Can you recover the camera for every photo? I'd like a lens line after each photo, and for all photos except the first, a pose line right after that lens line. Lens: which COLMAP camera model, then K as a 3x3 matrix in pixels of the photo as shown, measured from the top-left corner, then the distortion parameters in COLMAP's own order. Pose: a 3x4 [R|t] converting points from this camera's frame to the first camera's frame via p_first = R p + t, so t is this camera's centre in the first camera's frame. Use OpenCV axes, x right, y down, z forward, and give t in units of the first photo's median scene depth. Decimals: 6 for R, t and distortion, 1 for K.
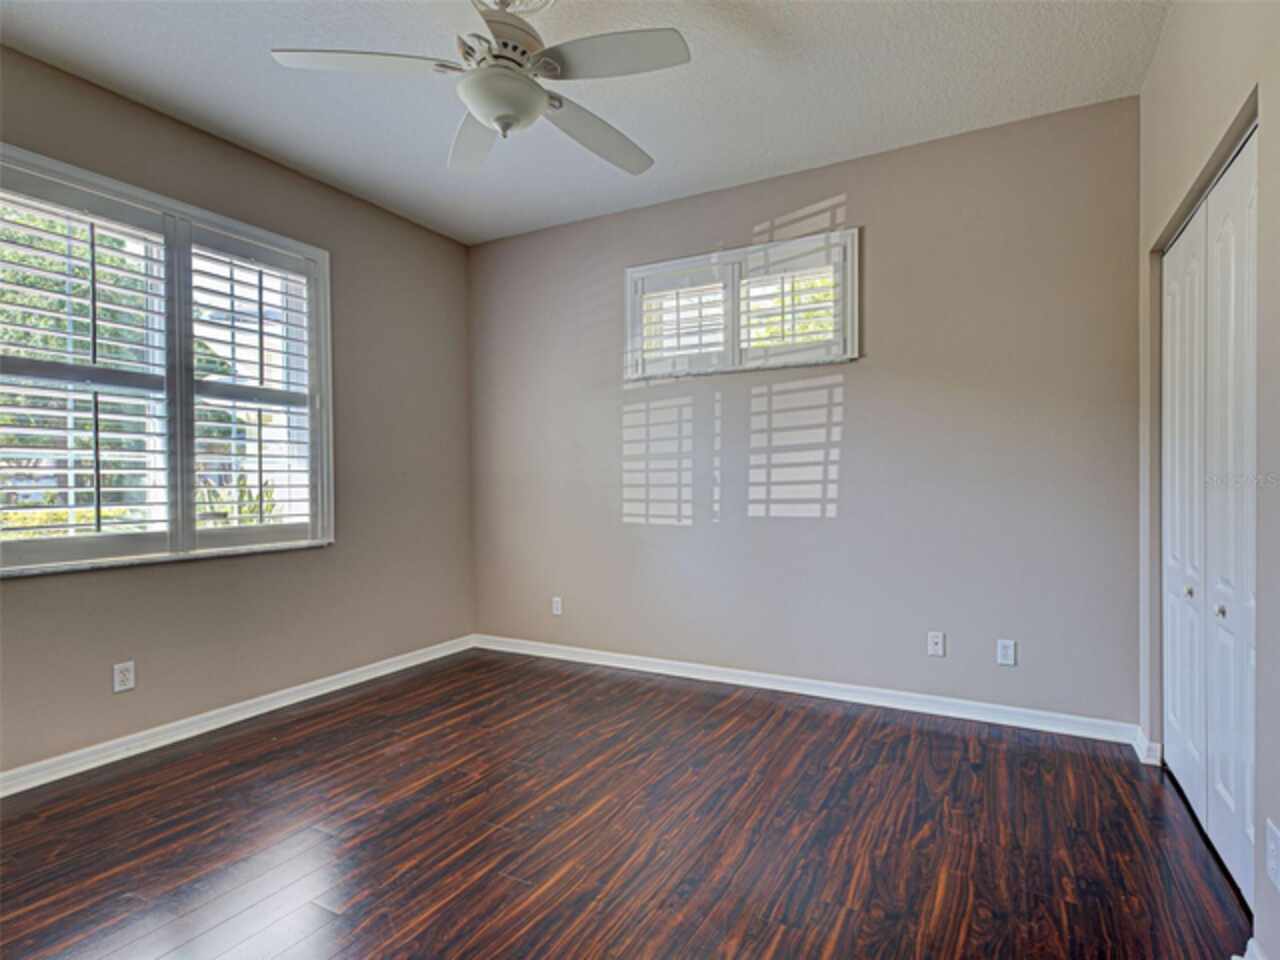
lens RADIAL K [[612.8, 0, 640.4], [0, 612.8, 488.0], [0, 0, 1]] dist [0.003629, 0.000893]
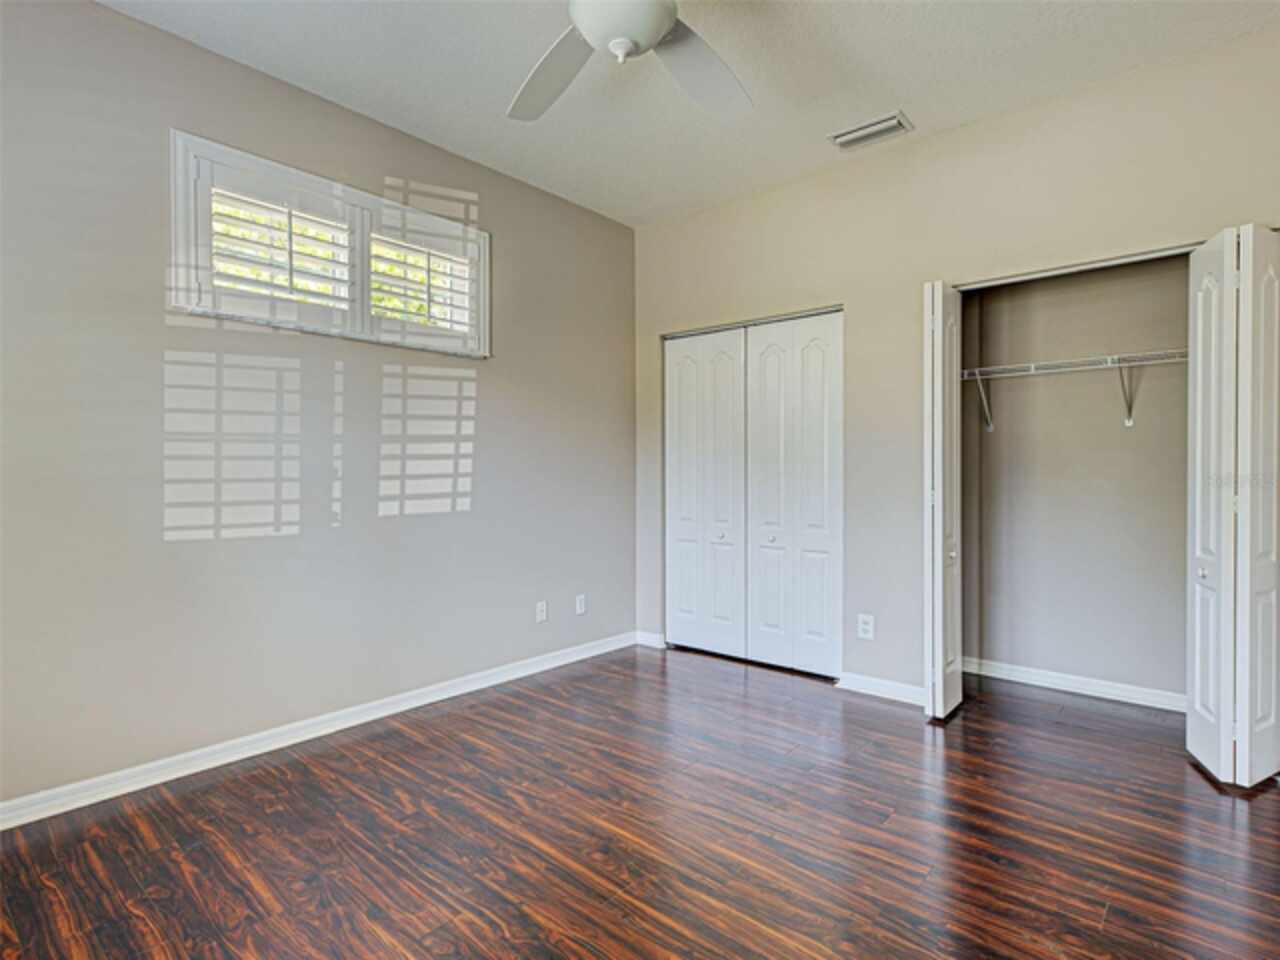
lens RADIAL K [[666.7, 0, 640.9], [0, 666.7, 477.4], [0, 0, 1]] dist [0.012804, -0.002972]
pose [[0.247612, -0.003331, 0.968854, -0.651319], [0.007578, 0.999970, 0.001502, -0.005818], [-0.968830, 0.006970, 0.247630, 0.441485]]
